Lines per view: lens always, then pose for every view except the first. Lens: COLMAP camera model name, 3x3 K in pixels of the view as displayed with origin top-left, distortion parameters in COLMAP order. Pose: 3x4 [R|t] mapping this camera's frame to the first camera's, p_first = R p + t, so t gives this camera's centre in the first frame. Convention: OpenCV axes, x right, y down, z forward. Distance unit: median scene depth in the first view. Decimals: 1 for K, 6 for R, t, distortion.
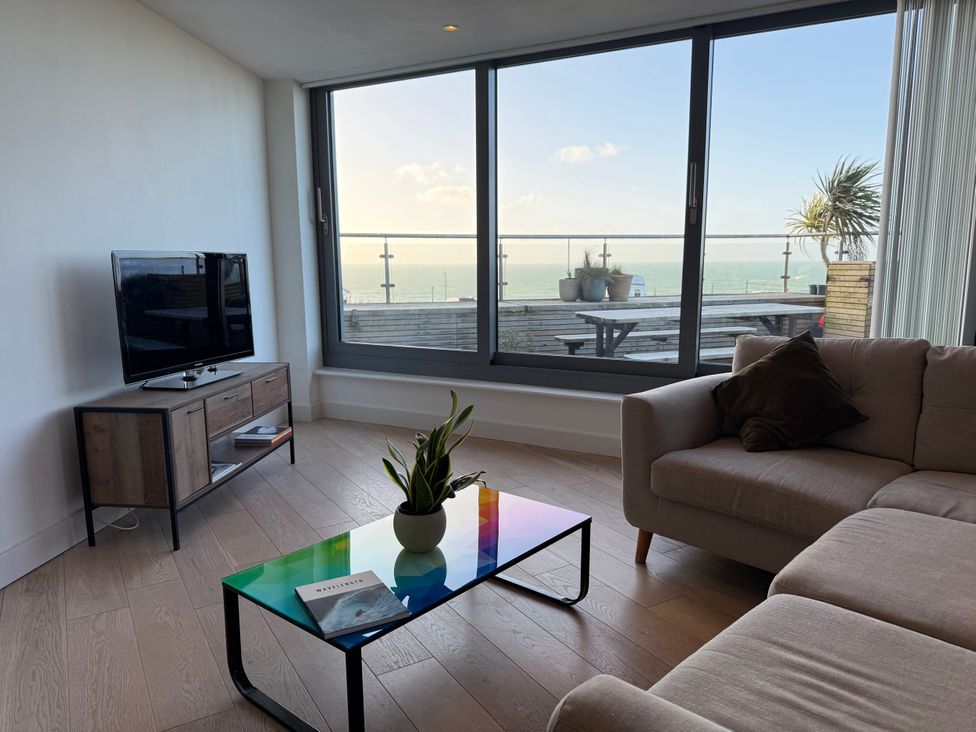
lens RADIAL K [[702.2, 0, 488.0], [0, 702.2, 366.0], [0, 0, 1]] dist [0.086712, -0.094820]
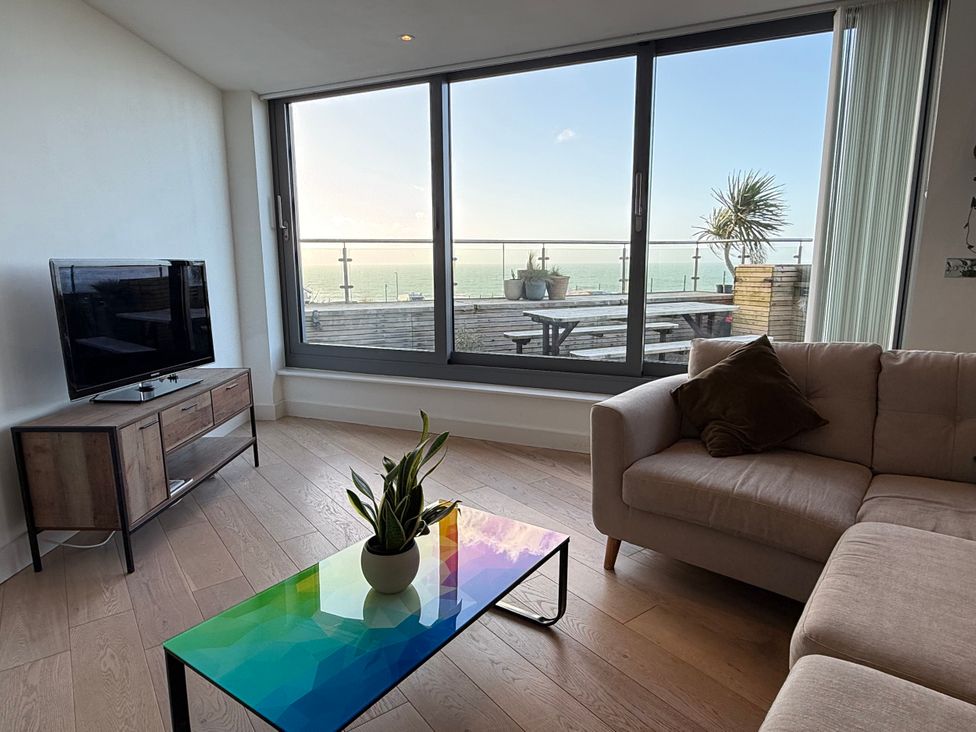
lens RADIAL K [[602.5, 0, 482.6], [0, 602.5, 365.1], [0, 0, 1]] dist [-0.006137, 0.020002]
pose [[0.996738, -0.016346, 0.079035, -0.019468], [0.014691, 0.999661, 0.021479, -0.023418], [-0.079360, -0.020248, 0.996640, 0.122186]]
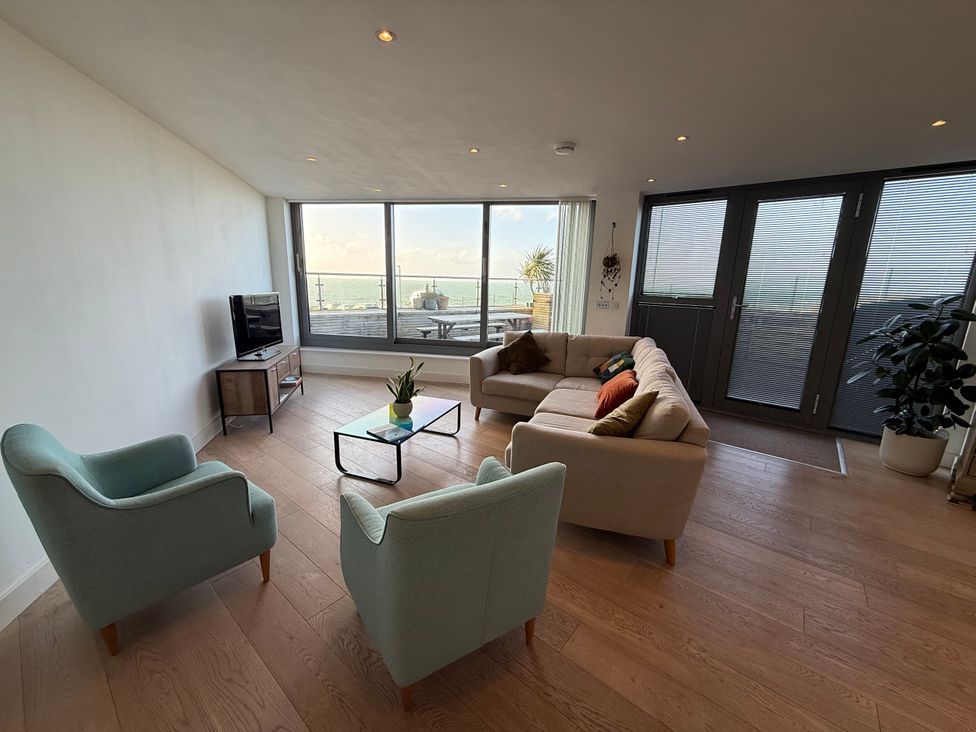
lens RADIAL K [[395.3, 0, 489.8], [0, 395.3, 363.4], [0, 0, 1]] dist [0.000831, -0.000162]
pose [[0.942887, -0.038961, 0.330825, -0.148191], [0.018737, 0.997767, 0.064104, -0.016910], [-0.332584, -0.054244, 0.941512, -0.273395]]
